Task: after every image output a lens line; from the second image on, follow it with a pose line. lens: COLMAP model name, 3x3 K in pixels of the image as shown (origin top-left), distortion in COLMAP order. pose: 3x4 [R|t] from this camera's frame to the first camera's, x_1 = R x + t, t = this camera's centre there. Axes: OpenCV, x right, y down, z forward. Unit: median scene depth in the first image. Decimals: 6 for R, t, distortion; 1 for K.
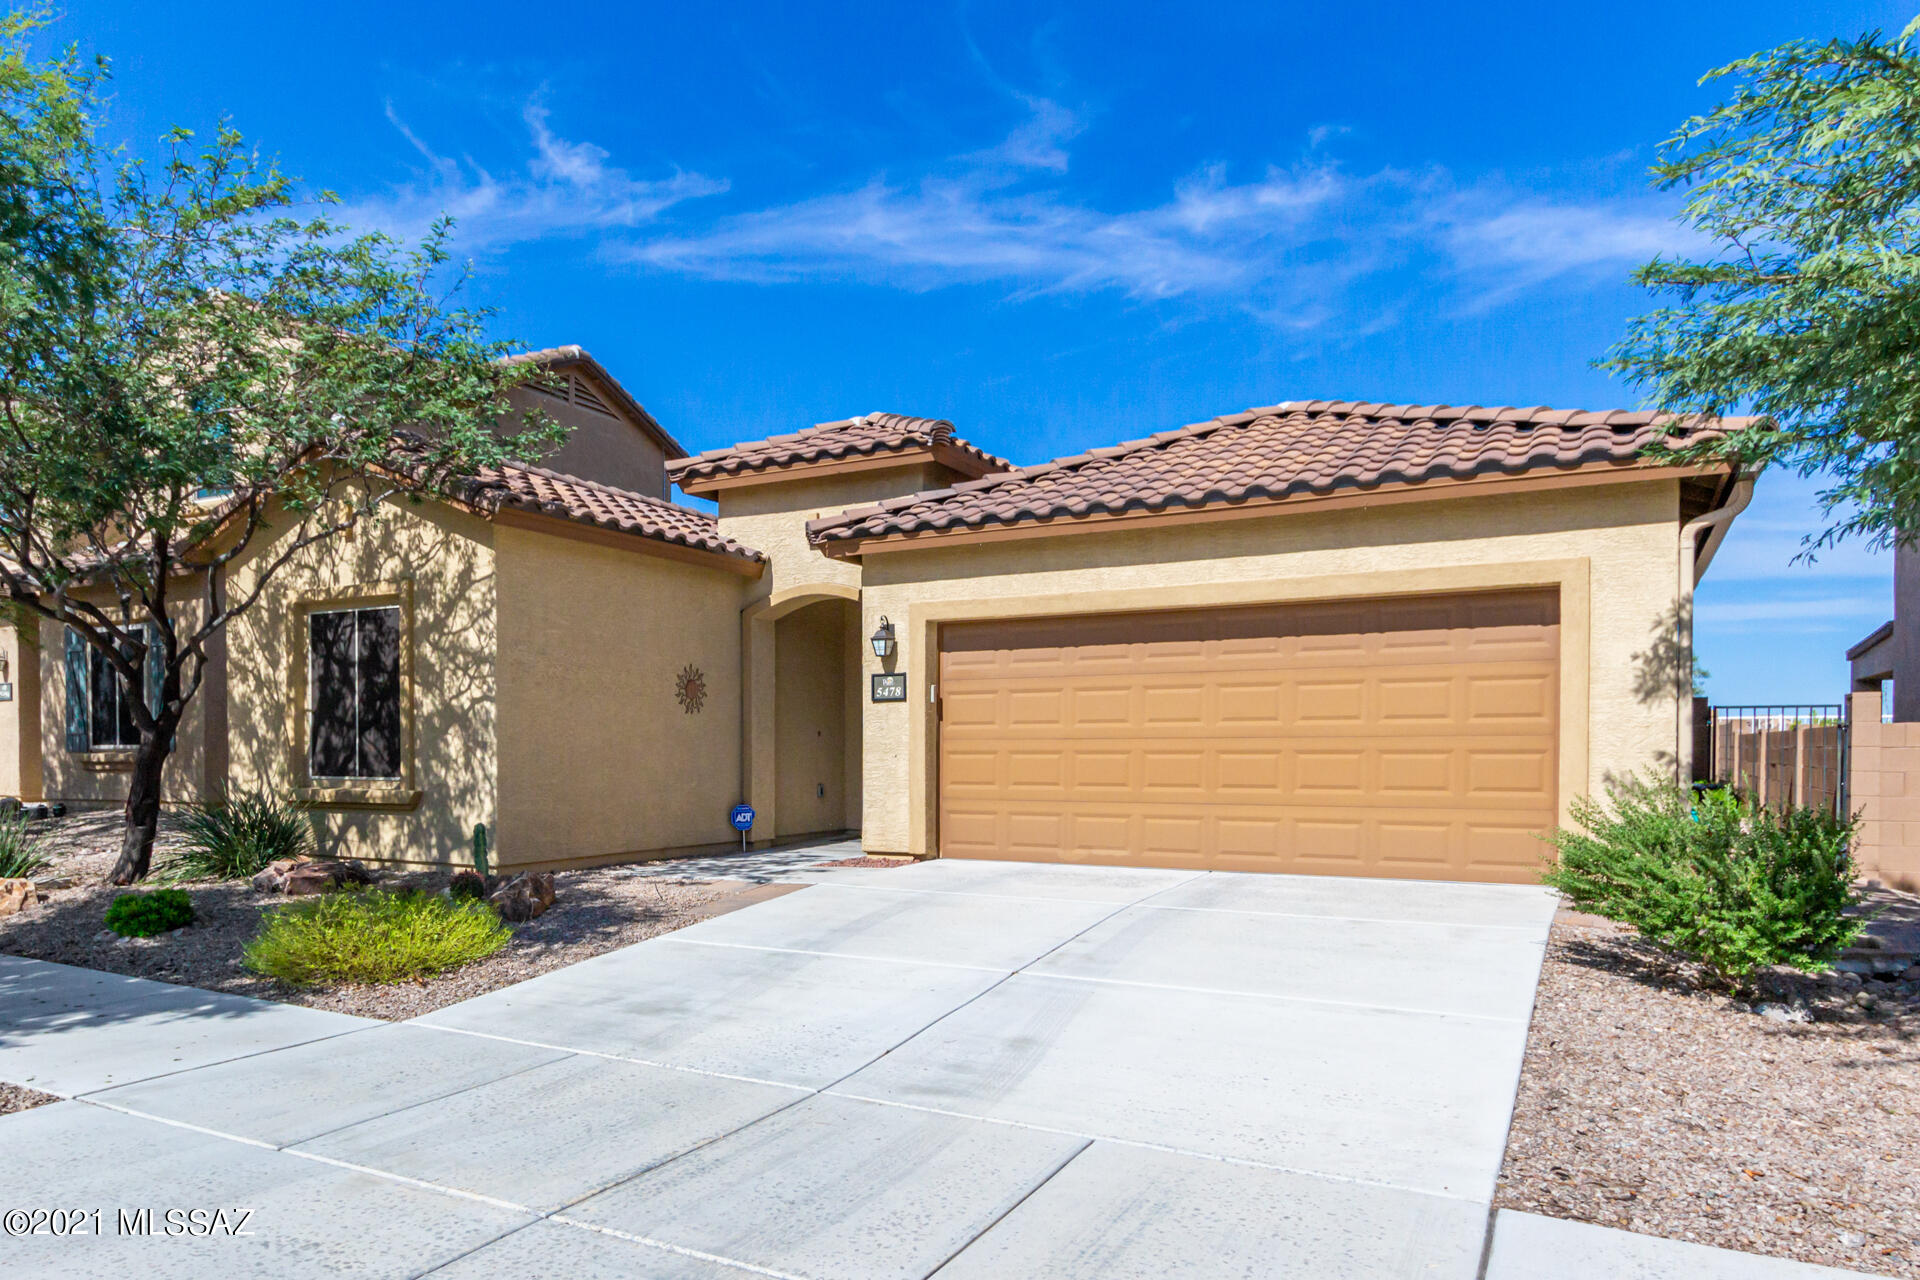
lens RADIAL K [[953.4, 0, 962.3], [0, 953.4, 738.4], [0, 0, 1]] dist [0.005482, 0.000579]
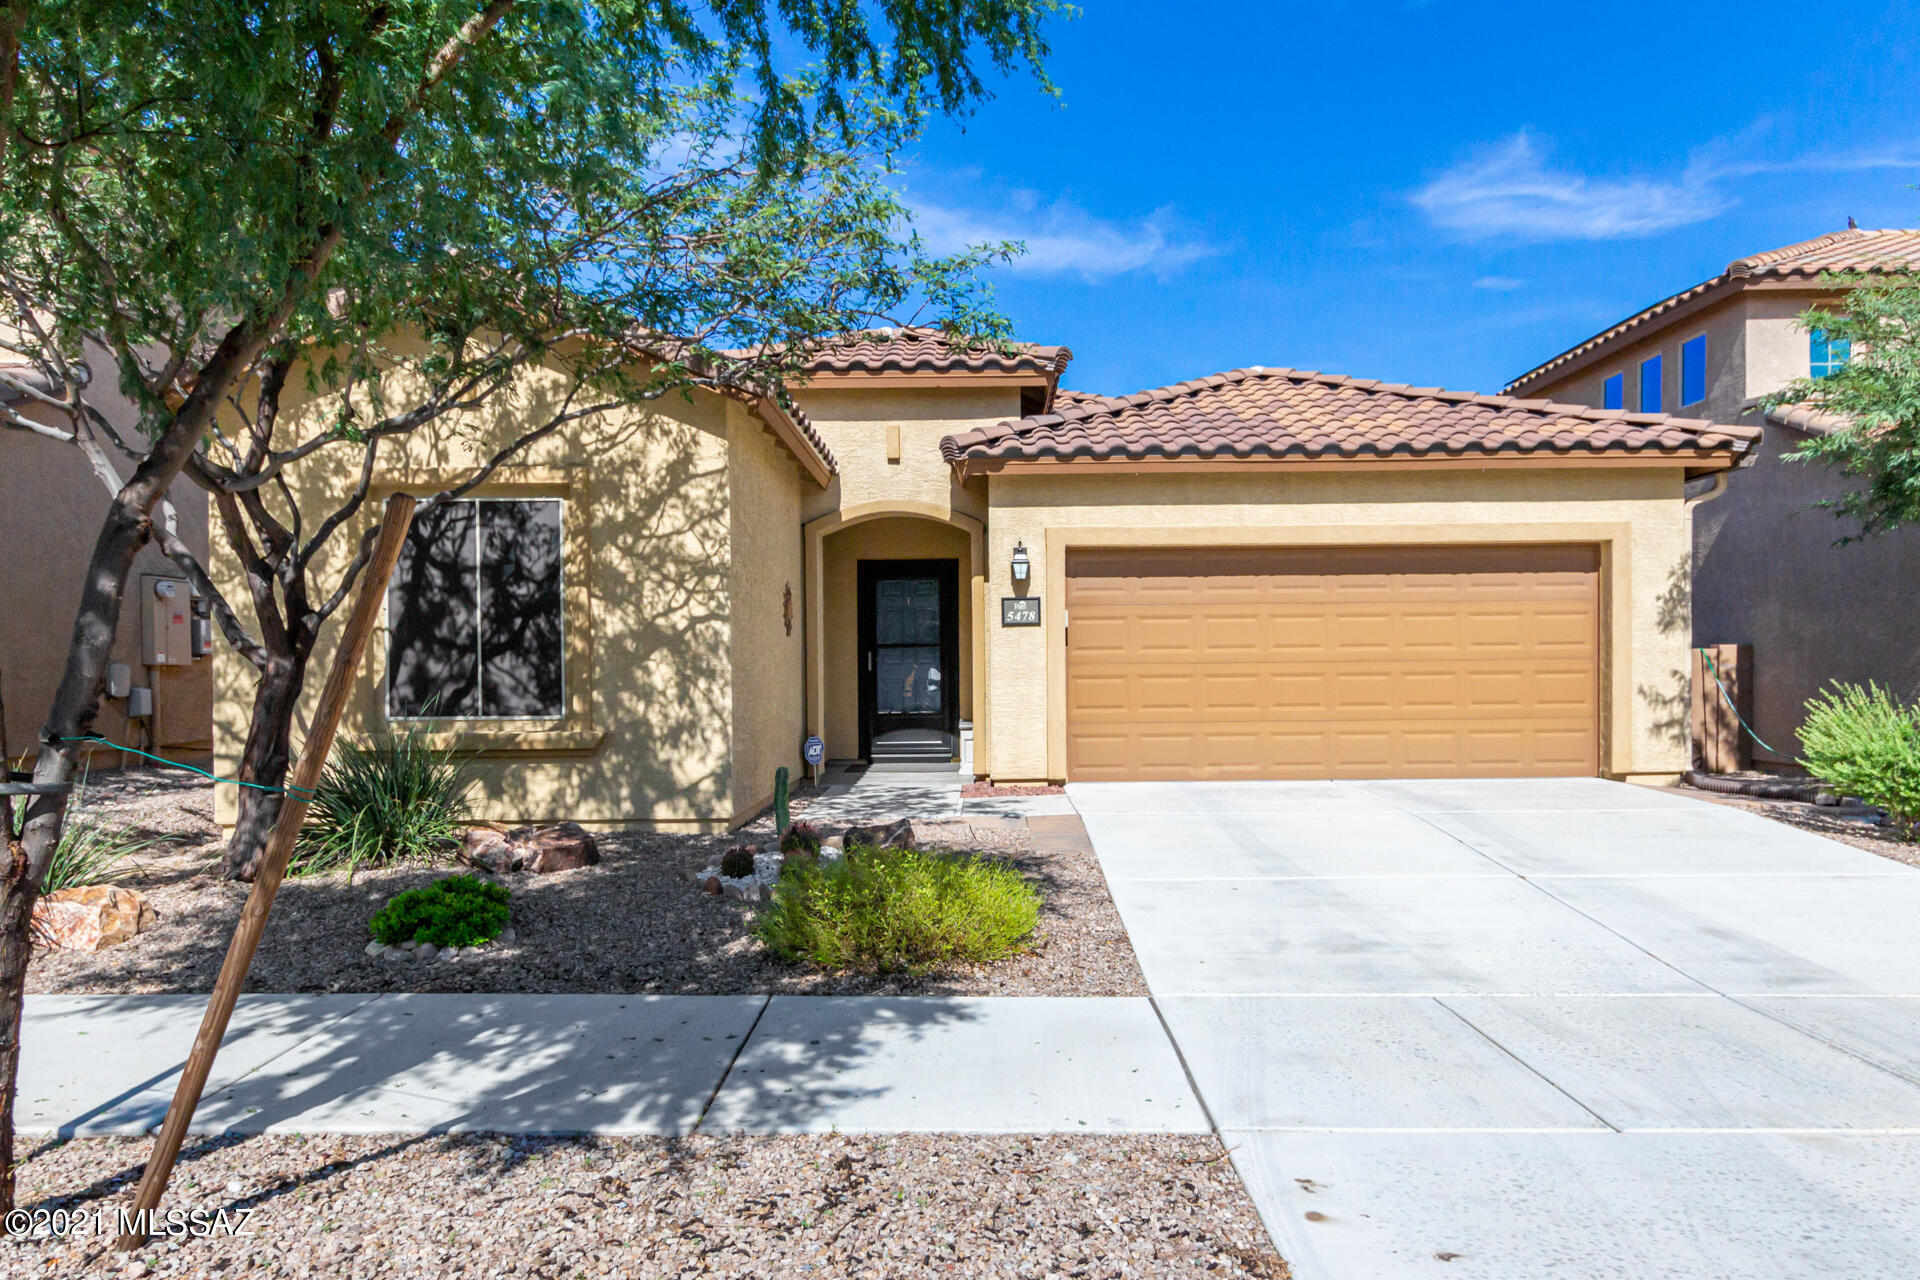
lens RADIAL K [[931.8, 0, 960.4], [0, 931.8, 657.0], [0, 0, 1]] dist [0.010801, -0.000987]
pose [[0.921491, -0.000799, 0.388398, -0.598320], [0.003040, 0.999982, -0.005157, -0.002127], [-0.388387, 0.005933, 0.921477, 0.162240]]
